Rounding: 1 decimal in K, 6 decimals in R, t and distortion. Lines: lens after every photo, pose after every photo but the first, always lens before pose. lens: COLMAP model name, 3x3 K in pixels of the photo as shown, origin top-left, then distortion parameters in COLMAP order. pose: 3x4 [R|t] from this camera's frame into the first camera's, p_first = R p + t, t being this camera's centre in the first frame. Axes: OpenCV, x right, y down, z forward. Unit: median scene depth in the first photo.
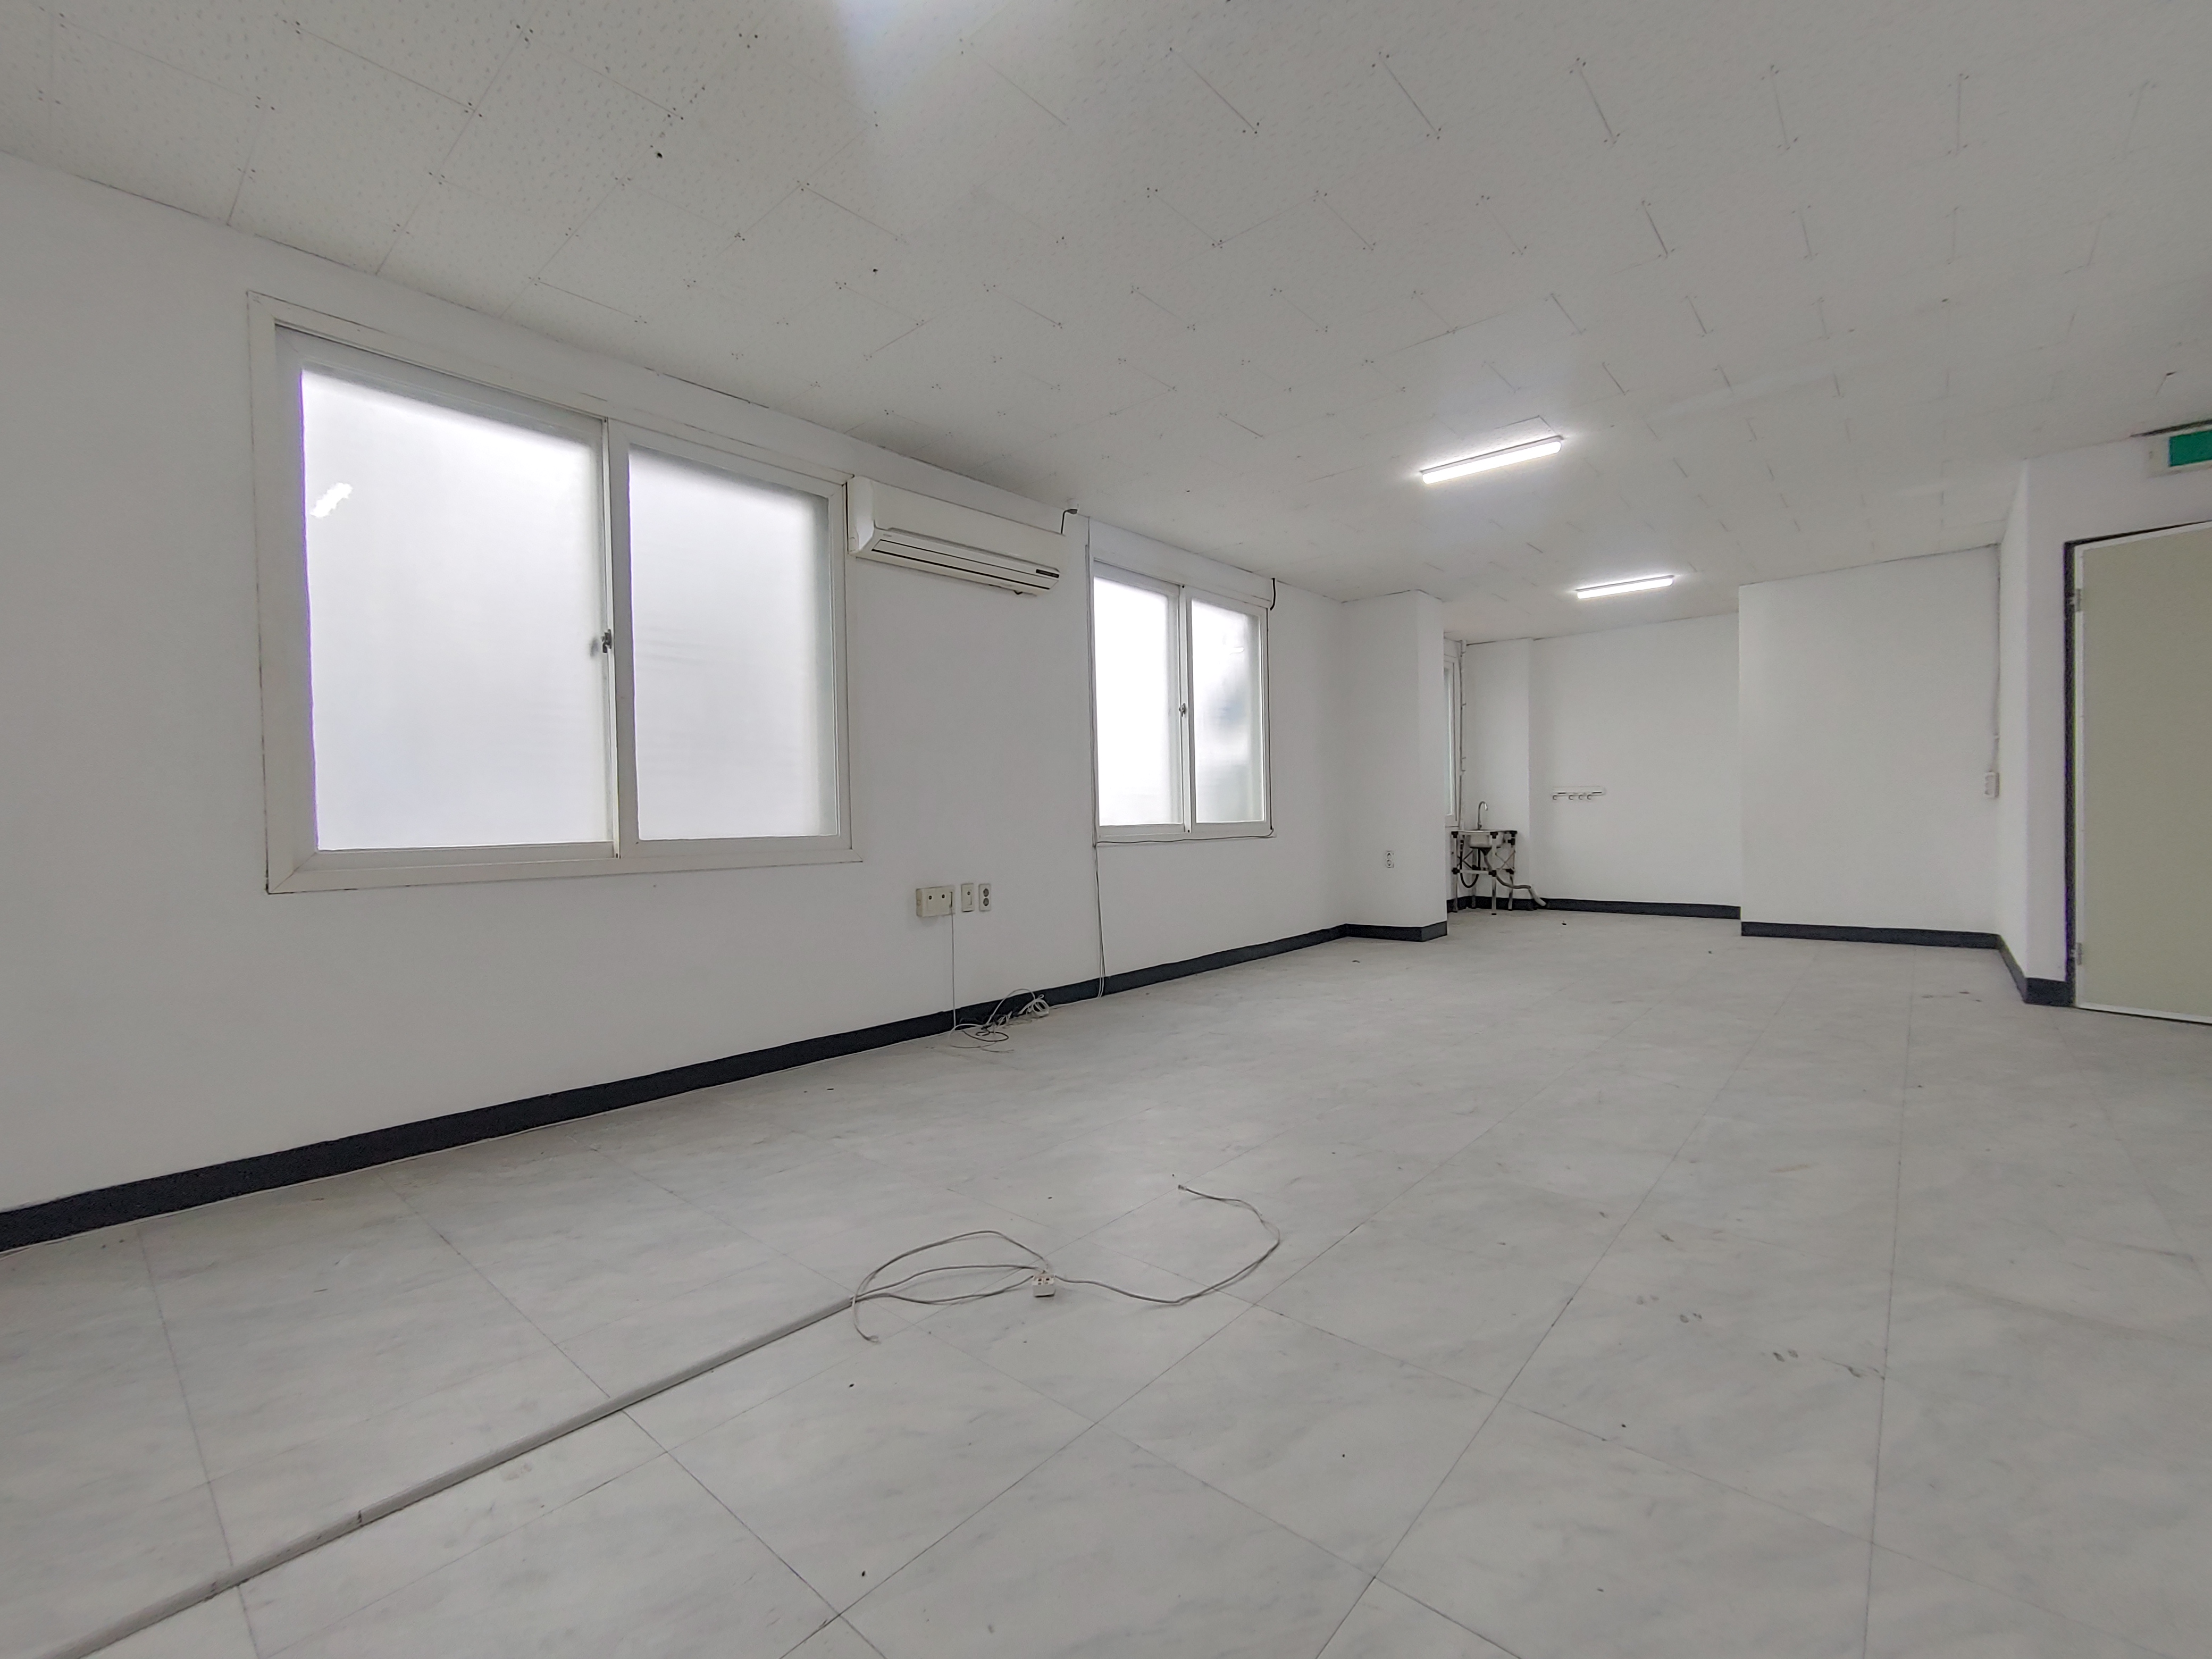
lens RADIAL K [[939.2, 0, 1104.5], [0, 939.2, 831.1], [0, 0, 1]] dist [-0.000213, 0.001118]
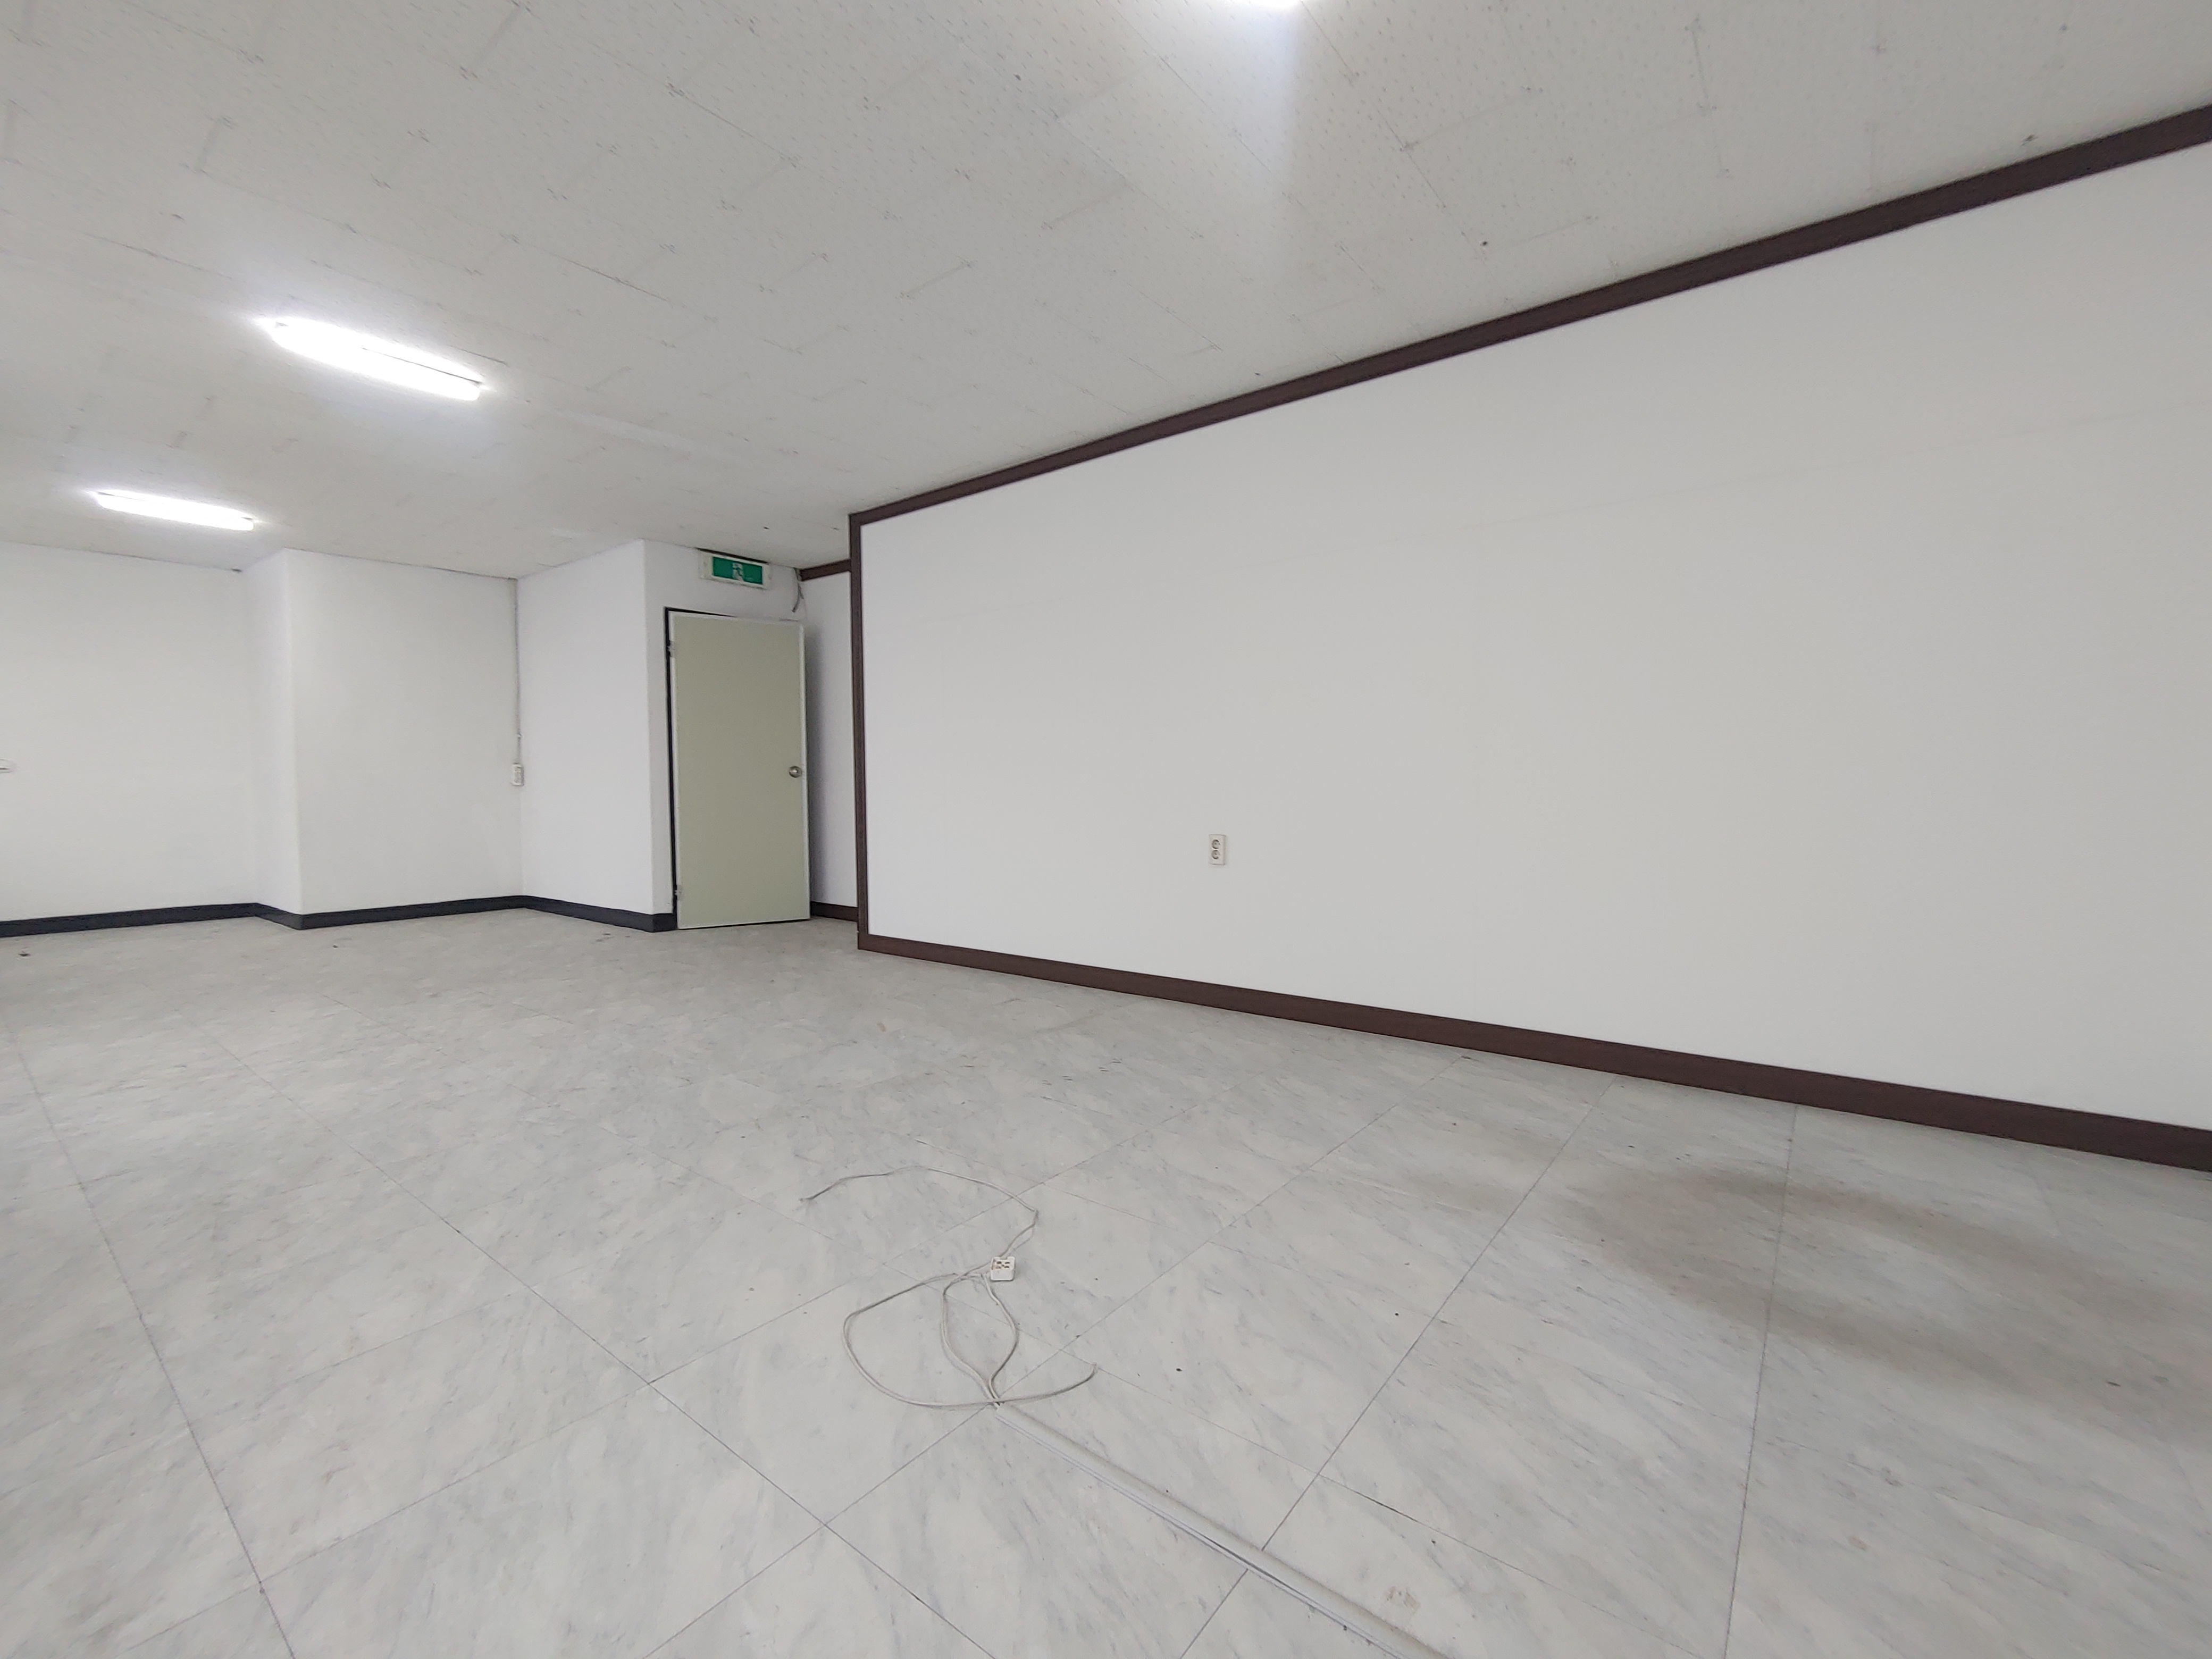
lens RADIAL K [[939.2, 0, 1100.2], [0, 939.2, 829.5], [0, 0, 1]] dist [-0.000213, 0.001118]
pose [[-0.054202, -0.026234, 0.998185, -0.443864], [0.019315, 0.999440, 0.027316, 0.005456], [-0.998343, 0.020761, -0.053665, 0.413707]]
